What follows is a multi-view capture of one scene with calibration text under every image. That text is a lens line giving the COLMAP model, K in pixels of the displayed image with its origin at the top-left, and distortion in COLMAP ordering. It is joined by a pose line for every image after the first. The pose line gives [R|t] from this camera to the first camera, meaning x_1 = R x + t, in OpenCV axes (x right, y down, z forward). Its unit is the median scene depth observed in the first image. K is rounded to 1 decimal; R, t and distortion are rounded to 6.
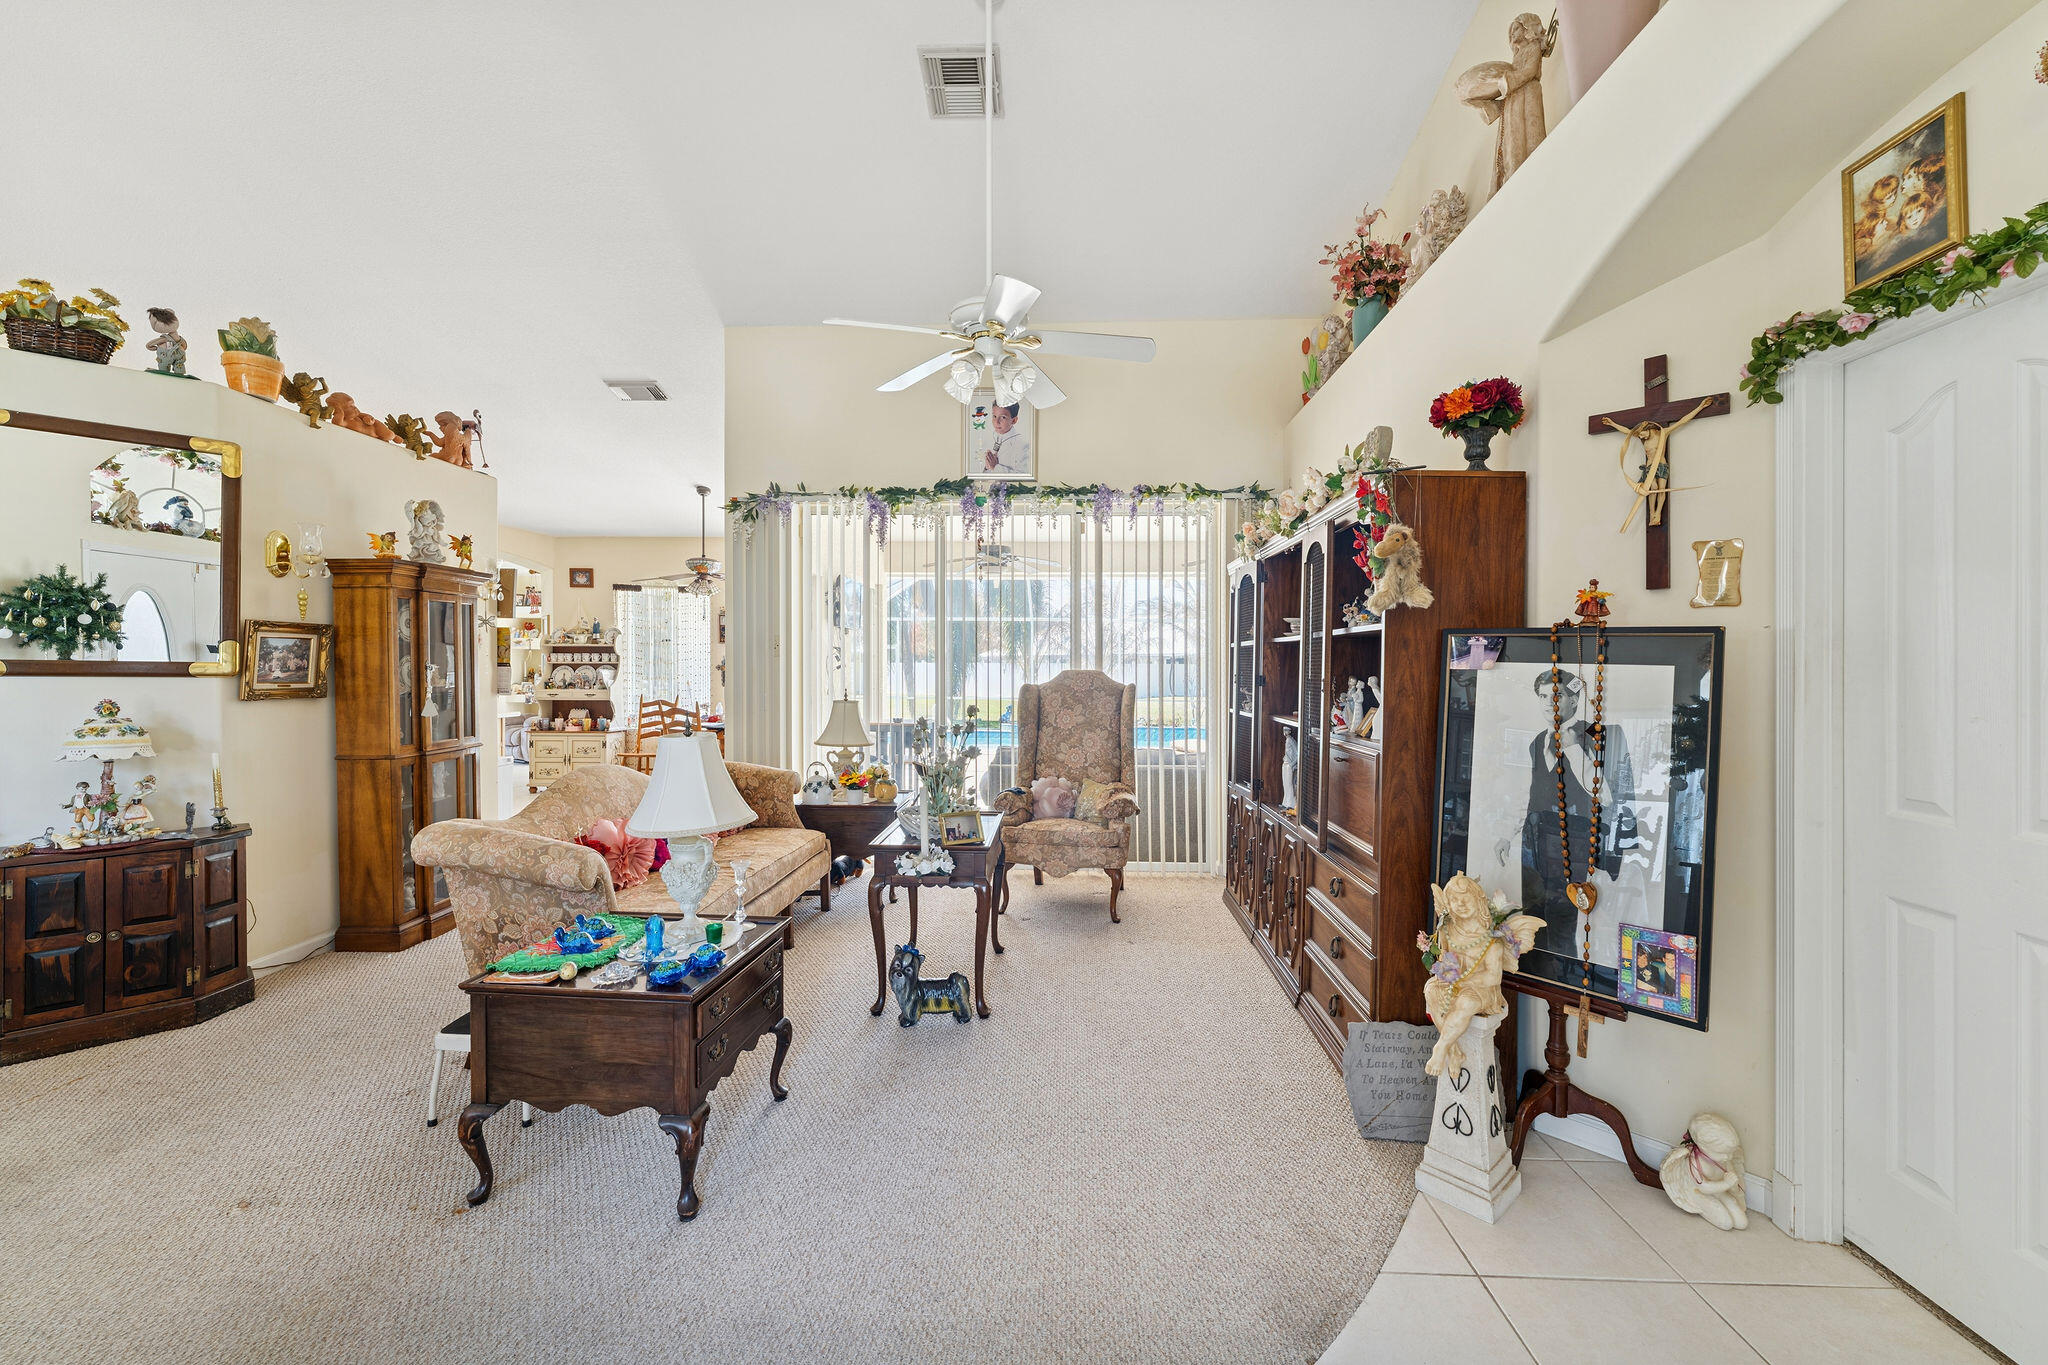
lens RADIAL K [[789.4, 0, 992.8], [0, 789.4, 672.0], [0, 0, 1]] dist [0.000066, -0.000077]
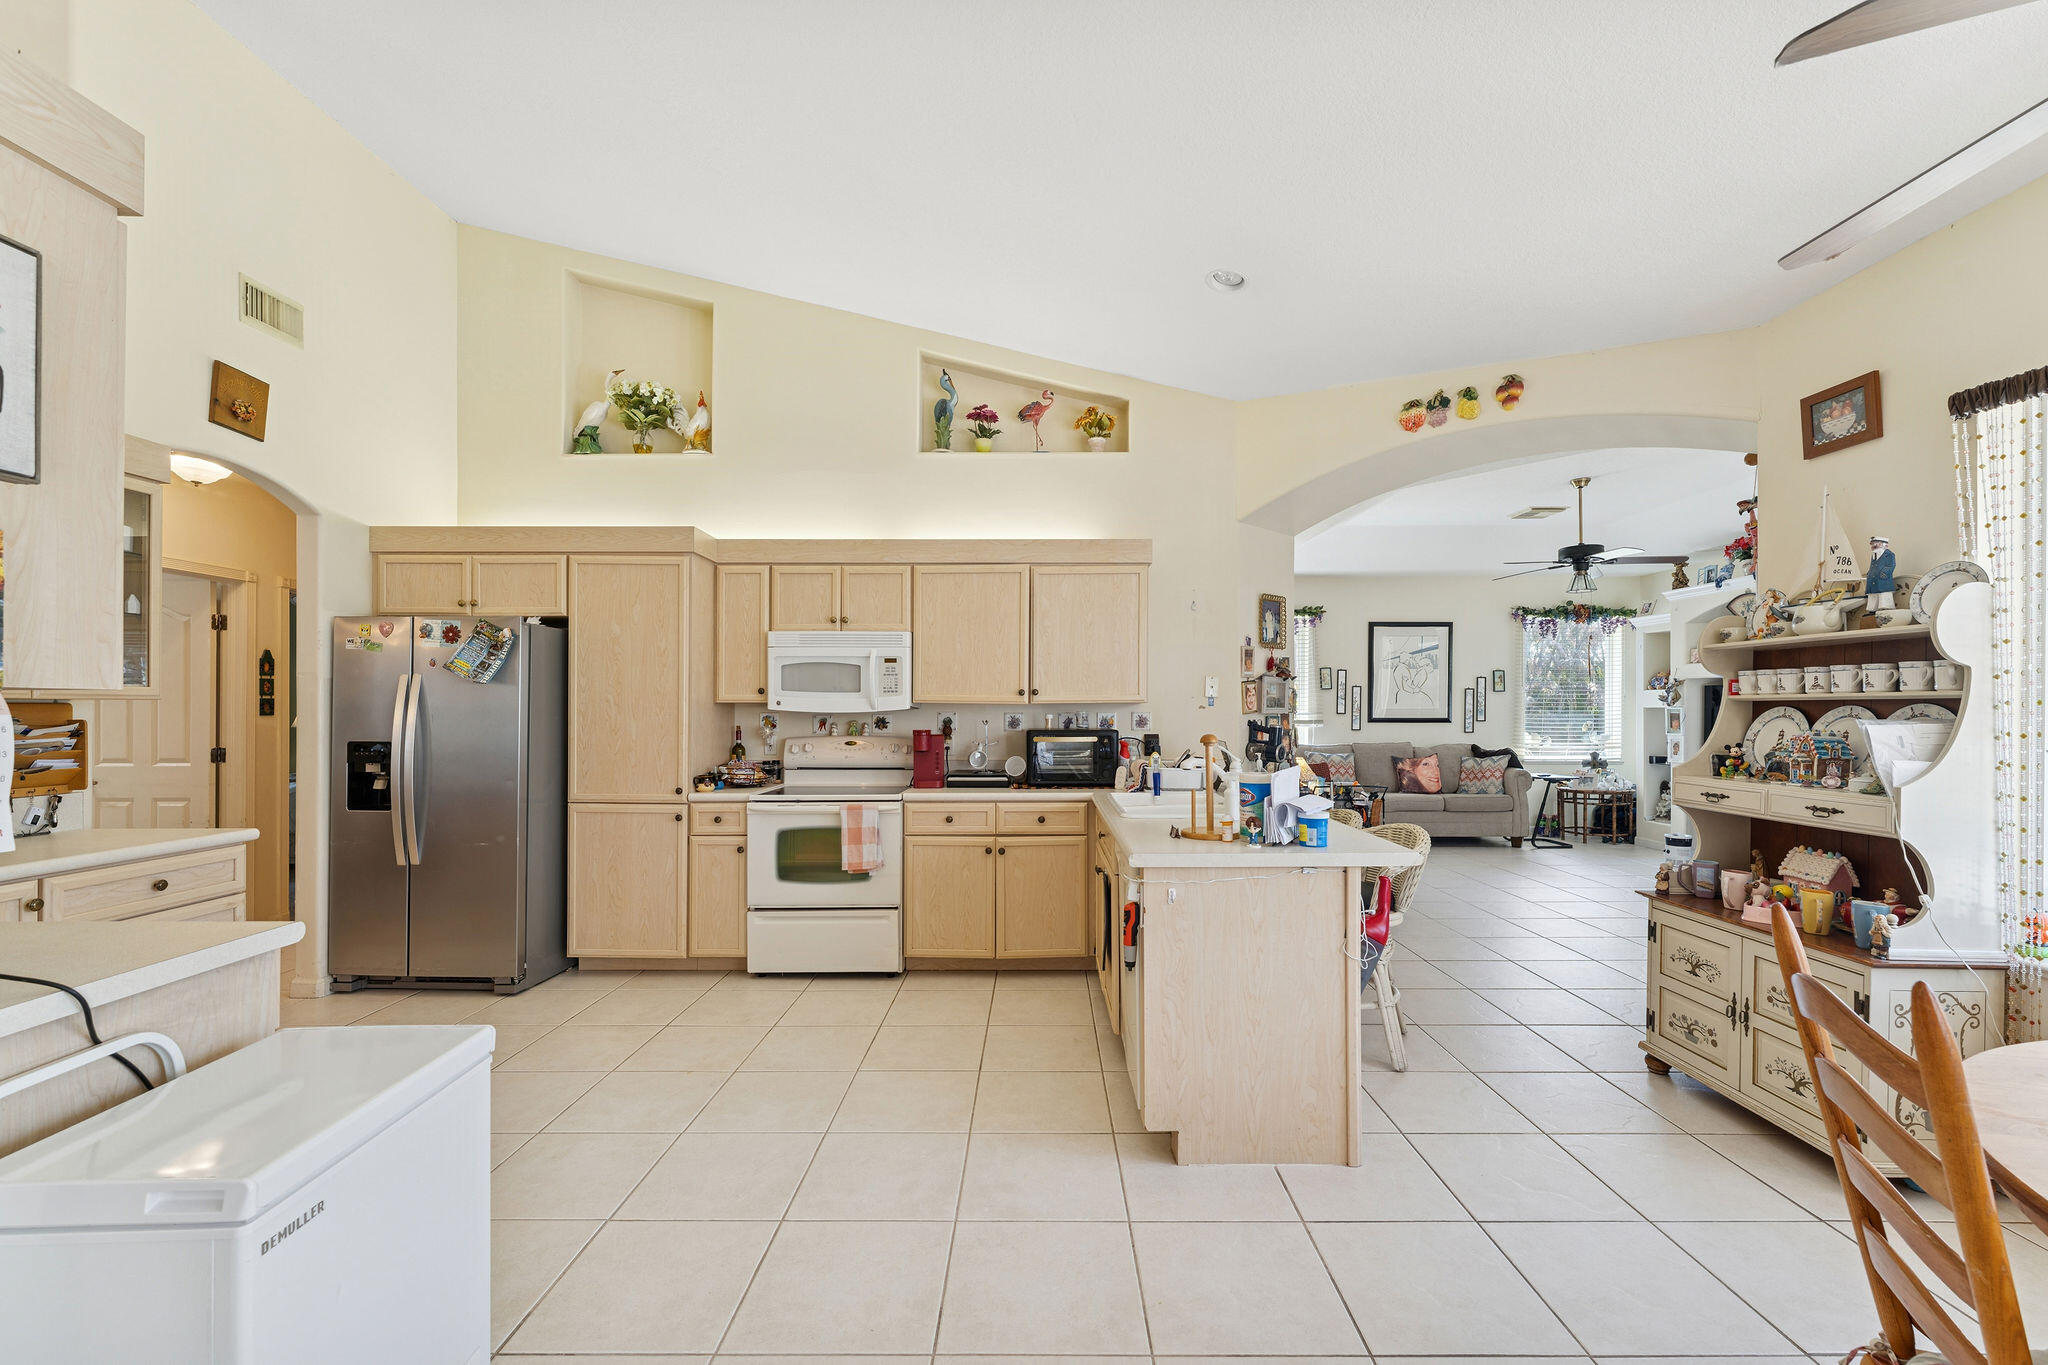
lens RADIAL K [[832.7, 0, 1052.2], [0, 832.7, 711.3], [0, 0, 1]] dist [-0.001291, -0.000411]
pose [[0.084373, -0.000910, -0.996434, -0.548996], [-0.005268, 0.999985, -0.001359, -0.009923], [0.996420, 0.005364, 0.084367, 1.616432]]
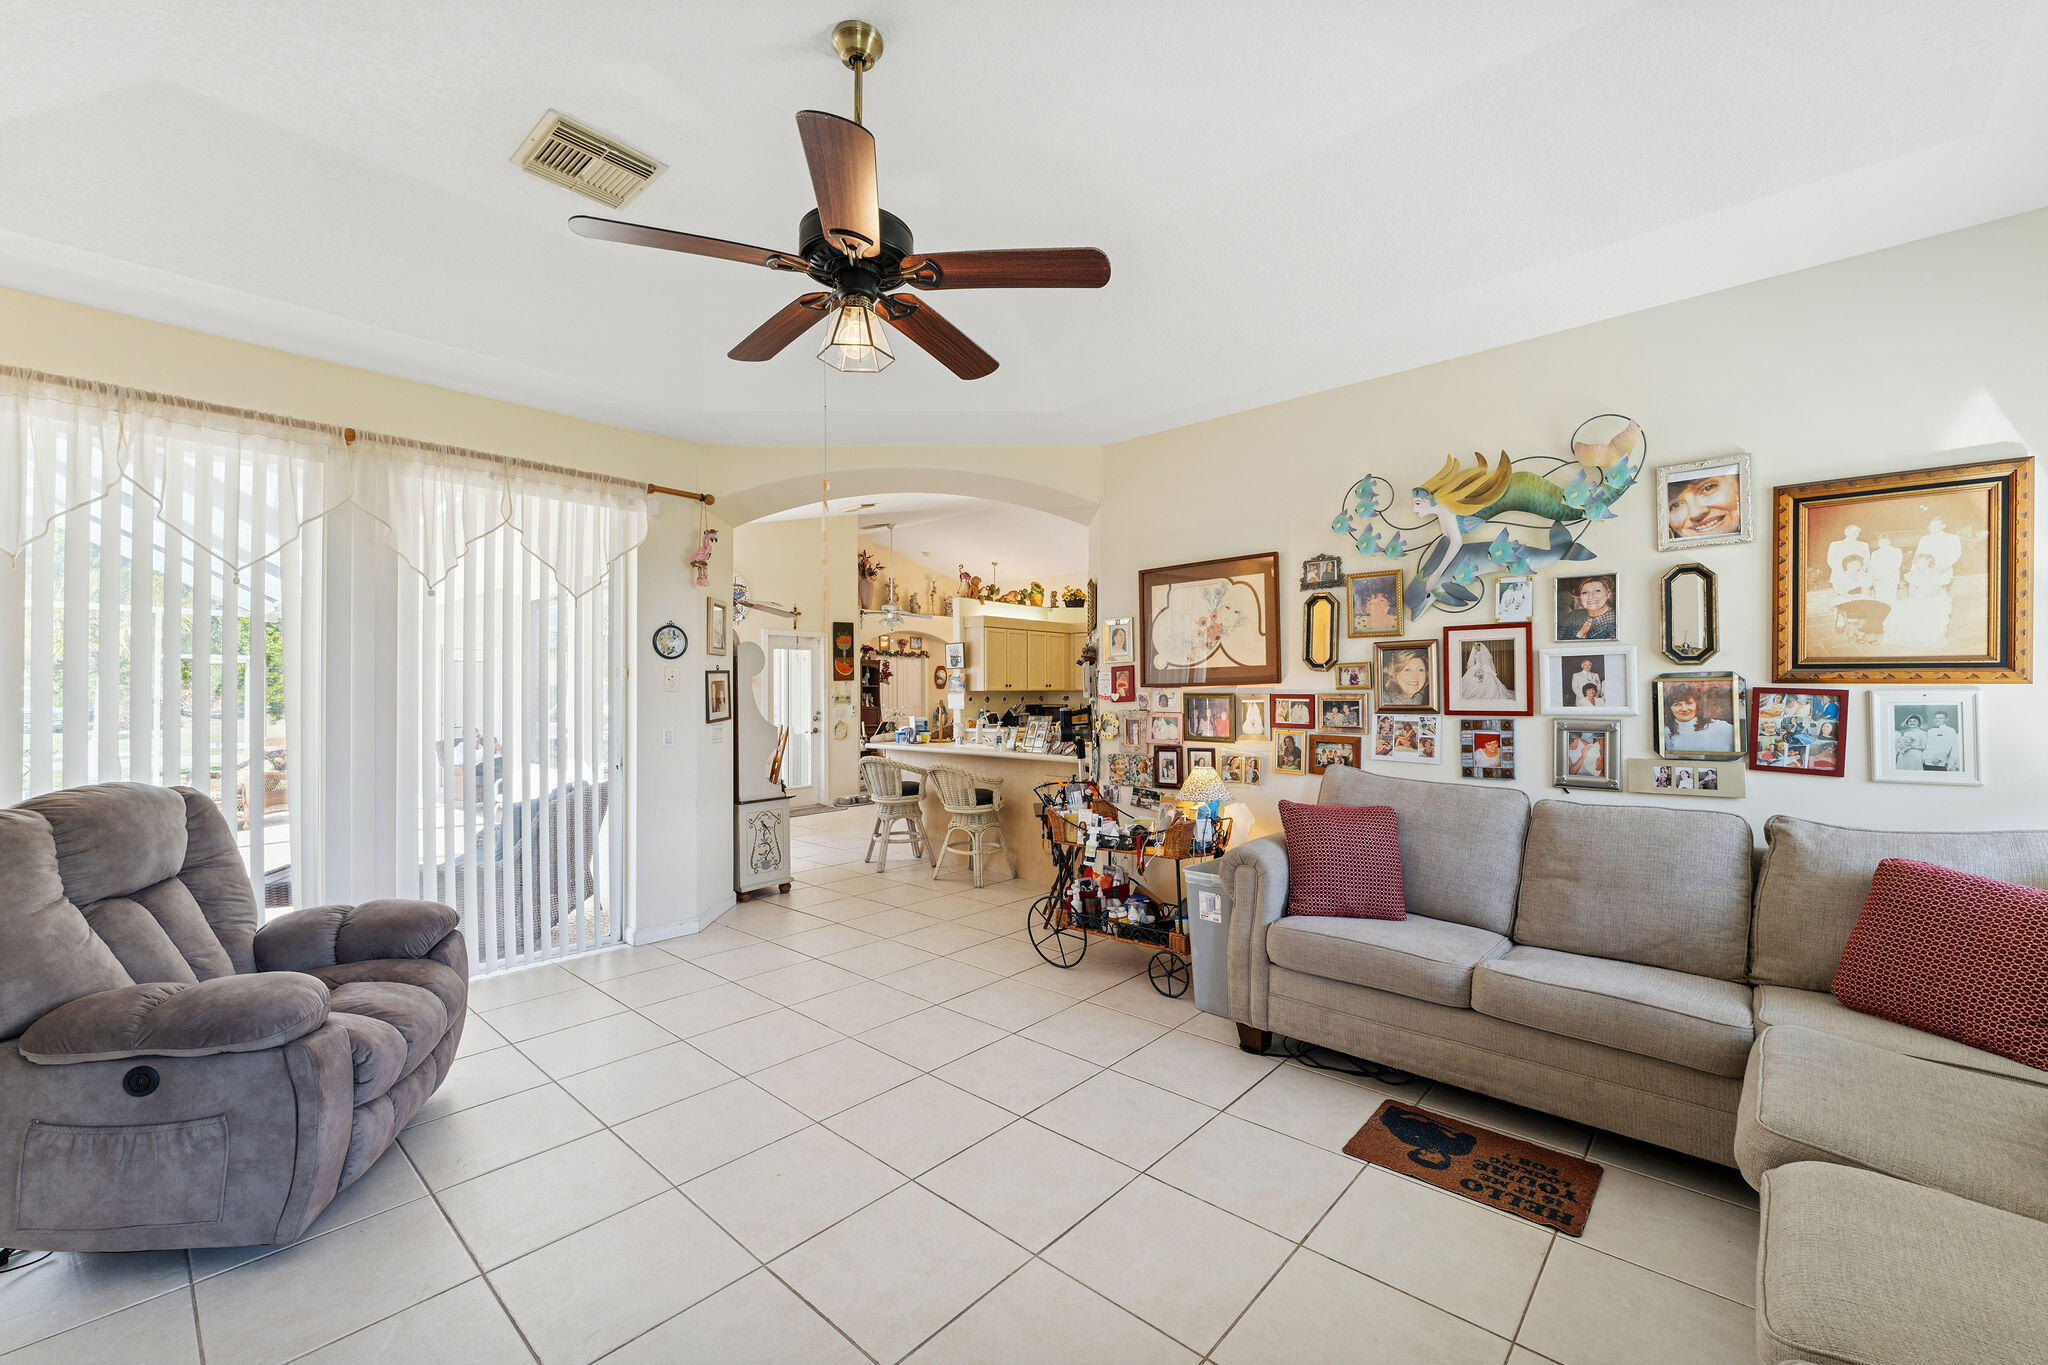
lens RADIAL K [[823.4, 0, 1024.1], [0, 823.4, 693.6], [0, 0, 1]] dist [-0.001327, -0.000418]
pose [[-0.791399, -0.001978, 0.611297, -2.675225], [0.003562, 0.999963, 0.007847, -0.028583], [-0.611290, 0.008388, -0.791363, 3.280504]]
